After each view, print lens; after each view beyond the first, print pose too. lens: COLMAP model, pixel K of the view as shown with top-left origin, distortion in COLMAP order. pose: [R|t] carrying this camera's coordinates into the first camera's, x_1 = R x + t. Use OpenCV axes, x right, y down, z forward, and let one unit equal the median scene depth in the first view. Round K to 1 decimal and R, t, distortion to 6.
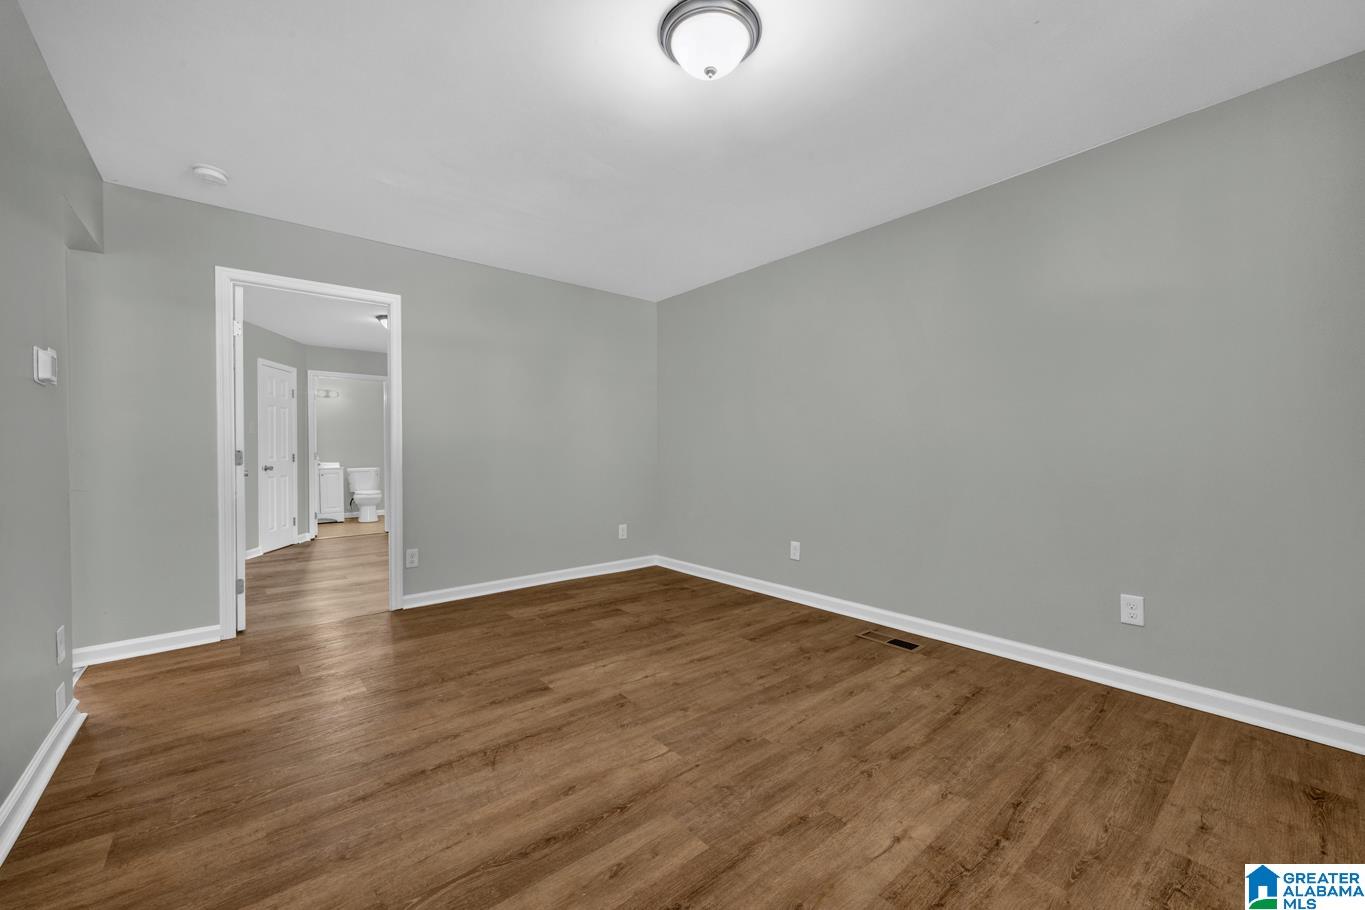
lens RADIAL K [[534.5, 0, 679.1], [0, 534.5, 456.0], [0, 0, 1]] dist [0.000323, 0.000040]
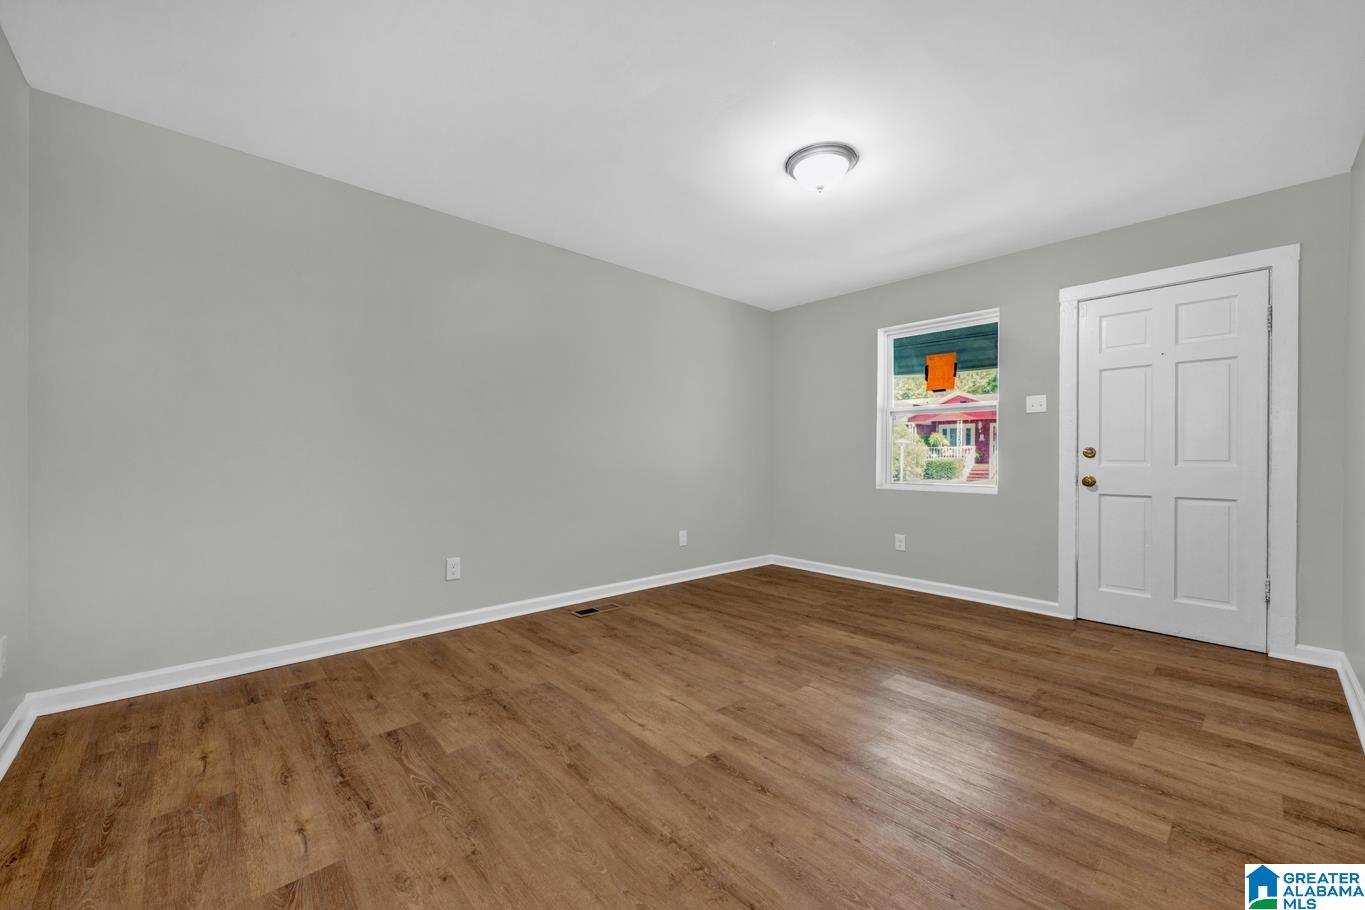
lens RADIAL K [[534.5, 0, 679.6], [0, 534.5, 456.1], [0, 0, 1]] dist [0.000323, 0.000040]
pose [[-0.045256, 0.000046, 0.998975, -0.952796], [0.000010, 1.000000, -0.000046, -0.001028], [-0.998975, 0.000008, -0.045256, 1.011123]]
